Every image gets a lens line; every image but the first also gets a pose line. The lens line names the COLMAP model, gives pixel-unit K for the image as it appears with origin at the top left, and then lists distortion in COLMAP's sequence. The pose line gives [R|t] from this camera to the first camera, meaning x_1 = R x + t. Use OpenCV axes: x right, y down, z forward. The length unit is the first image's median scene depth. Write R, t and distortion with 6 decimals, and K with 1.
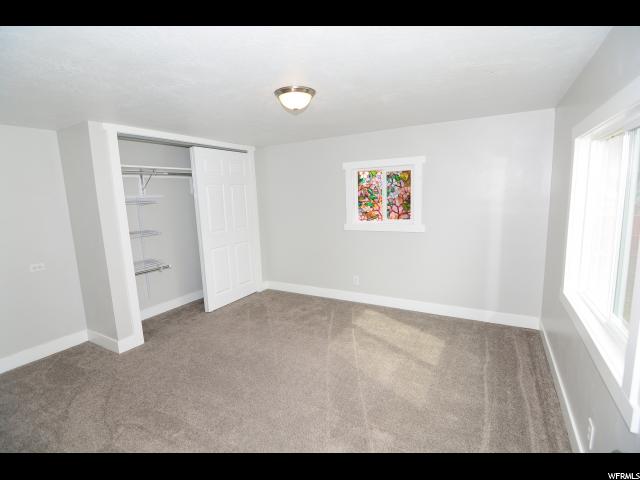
lens RADIAL K [[317.9, 0, 321.3], [0, 317.9, 236.6], [0, 0, 1]] dist [-0.023327, -0.000017]
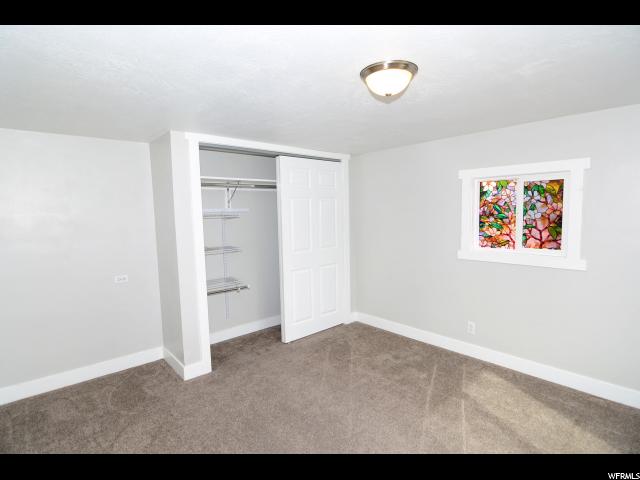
lens RADIAL K [[317.9, 0, 321.3], [0, 317.9, 236.6], [0, 0, 1]] dist [-0.023327, -0.000017]
pose [[0.940546, 0.044738, -0.336708, 0.021346], [-0.058582, 0.997799, -0.031064, -0.034647], [0.334577, 0.048942, 0.941097, 0.202677]]
